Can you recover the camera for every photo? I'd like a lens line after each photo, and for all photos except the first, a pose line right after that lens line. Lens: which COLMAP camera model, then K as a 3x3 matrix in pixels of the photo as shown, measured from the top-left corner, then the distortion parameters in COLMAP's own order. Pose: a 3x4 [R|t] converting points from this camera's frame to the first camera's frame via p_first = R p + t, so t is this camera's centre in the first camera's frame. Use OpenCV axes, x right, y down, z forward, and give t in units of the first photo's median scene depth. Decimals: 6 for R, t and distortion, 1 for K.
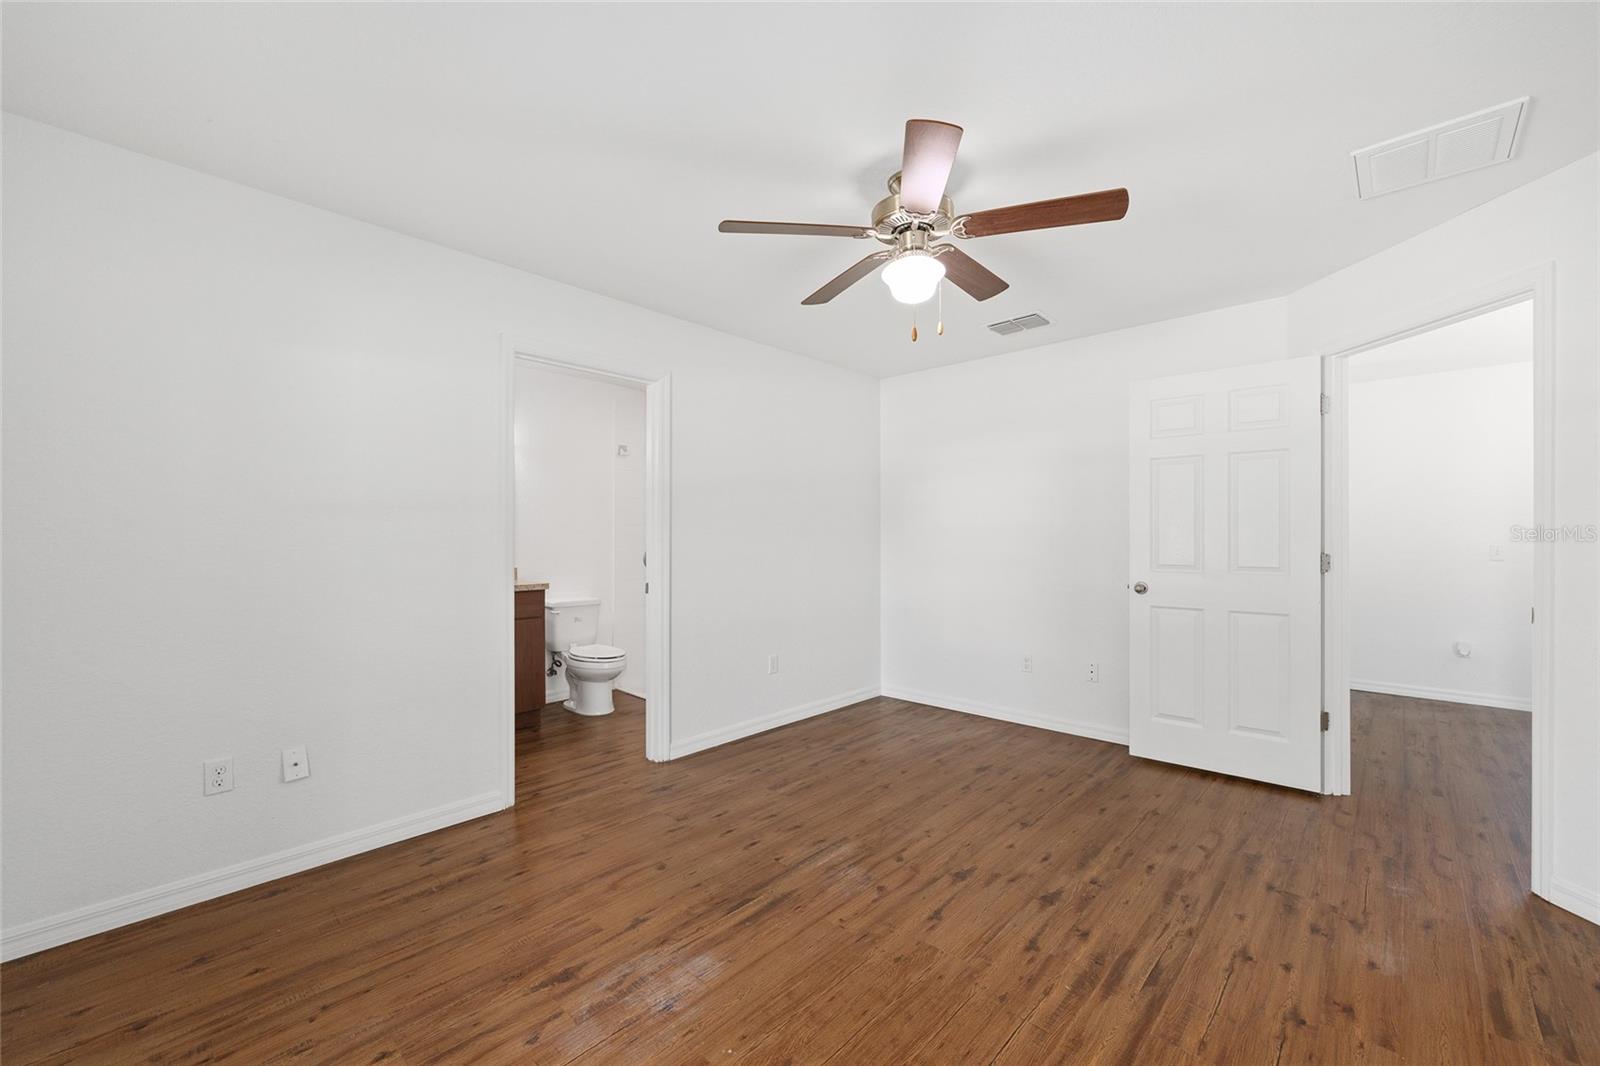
lens RADIAL K [[646.0, 0, 804.8], [0, 646.0, 541.1], [0, 0, 1]] dist [-0.001364, 0.000188]
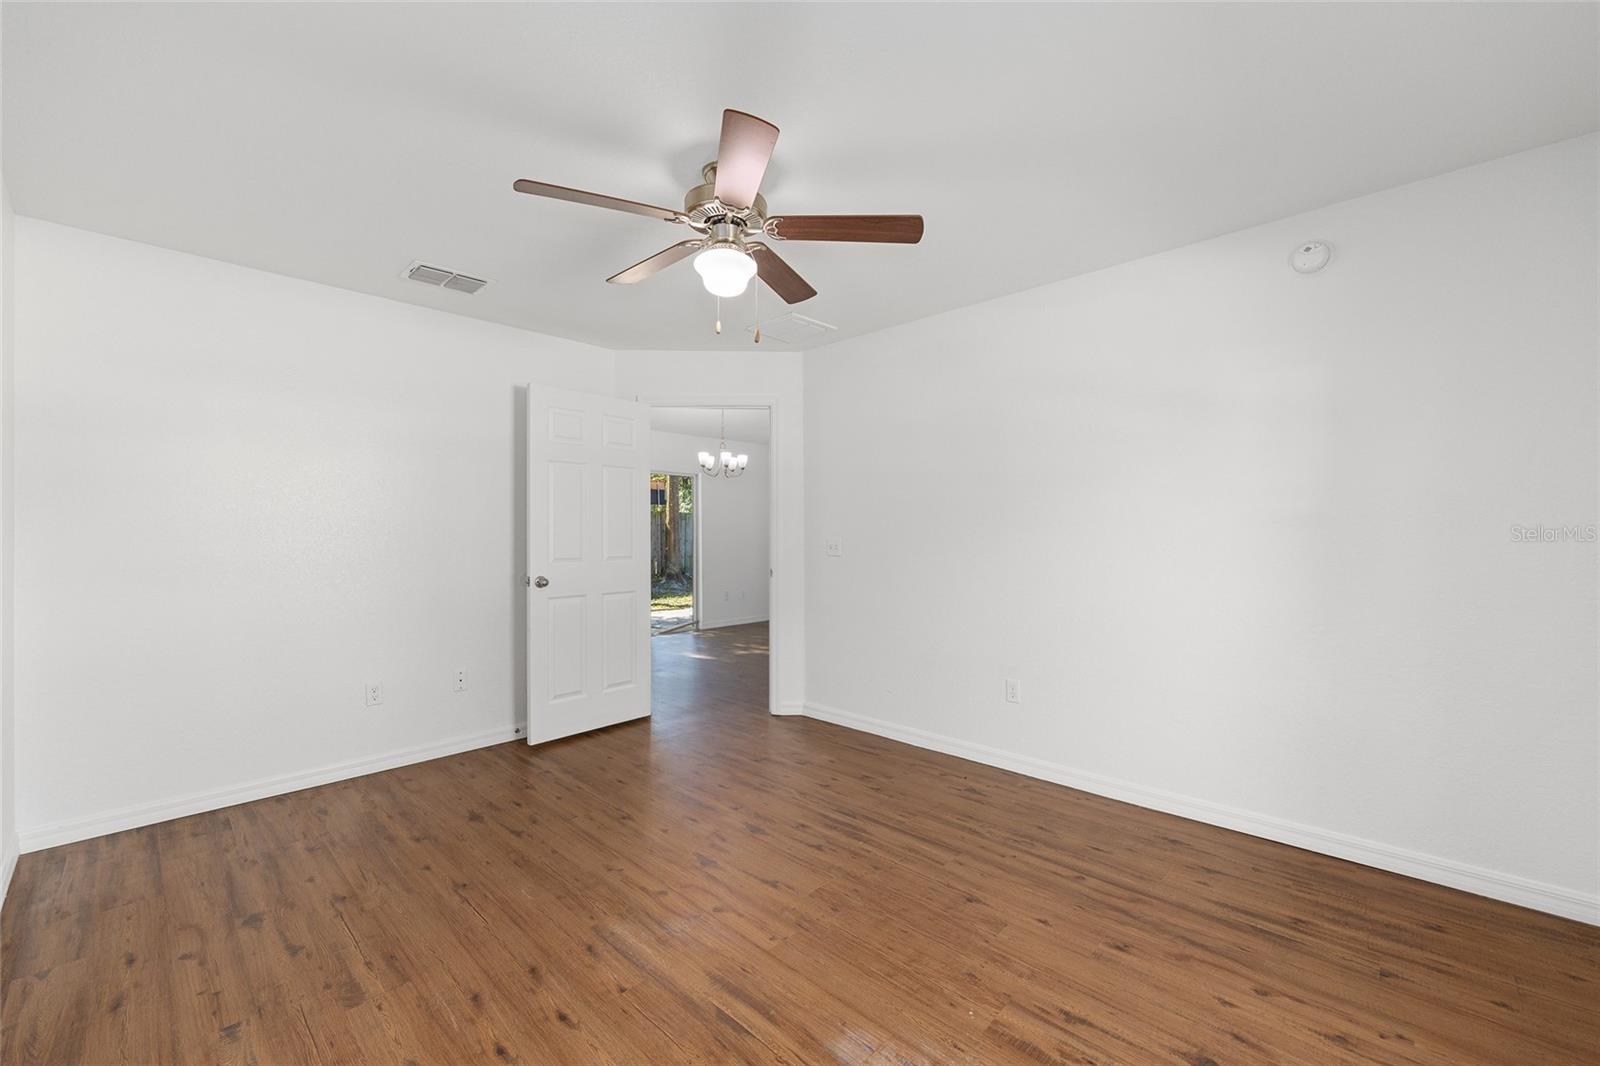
lens RADIAL K [[647.5, 0, 803.5], [0, 647.5, 534.5], [0, 0, 1]] dist [-0.000976, 0.000309]
pose [[0.006537, -0.000821, 0.999978, -0.768772], [0.008923, 0.999960, 0.000762, -0.002176], [-0.999939, 0.008918, 0.006544, 0.818339]]
